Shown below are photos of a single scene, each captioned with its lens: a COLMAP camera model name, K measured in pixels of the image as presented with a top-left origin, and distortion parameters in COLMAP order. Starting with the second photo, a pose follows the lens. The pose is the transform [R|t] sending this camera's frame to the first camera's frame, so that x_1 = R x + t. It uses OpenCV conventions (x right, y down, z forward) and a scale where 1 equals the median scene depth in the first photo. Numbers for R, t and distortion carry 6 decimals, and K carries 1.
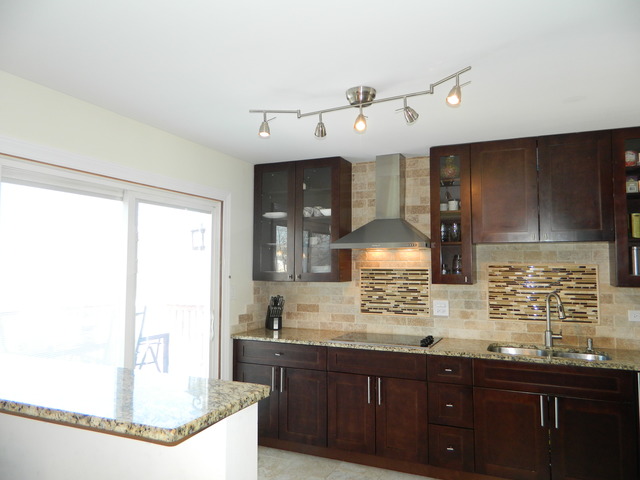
lens RADIAL K [[473.6, 0, 318.9], [0, 473.6, 238.1], [0, 0, 1]] dist [-0.002609, 0.003040]
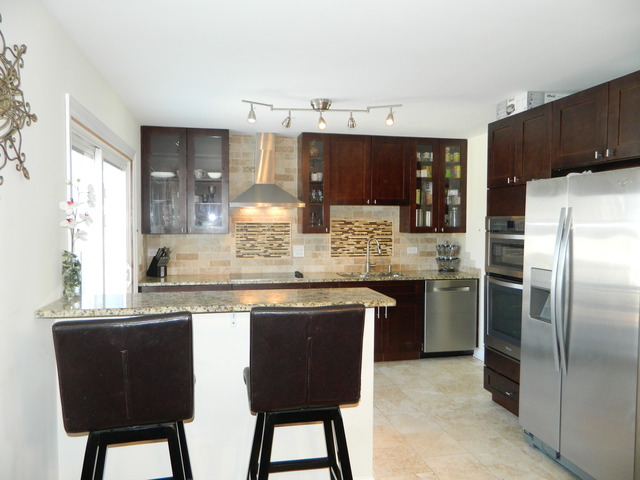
lens RADIAL K [[473.6, 0, 320.4], [0, 473.6, 238.7], [0, 0, 1]] dist [-0.002609, 0.003040]
pose [[0.802707, -0.023518, 0.595909, -0.522236], [-0.035497, 0.995566, 0.087106, -0.010343], [-0.595316, -0.091074, 0.798314, -0.129447]]
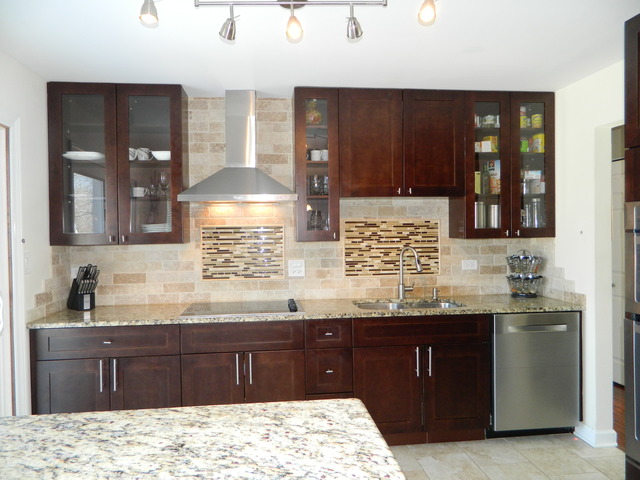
lens RADIAL K [[473.6, 0, 318.0], [0, 473.6, 237.3], [0, 0, 1]] dist [-0.002609, 0.003040]
pose [[0.858673, -0.023039, 0.512005, -0.180068], [-0.014203, 0.997536, 0.068706, 0.024963], [-0.512326, -0.066268, 0.856230, 0.203561]]
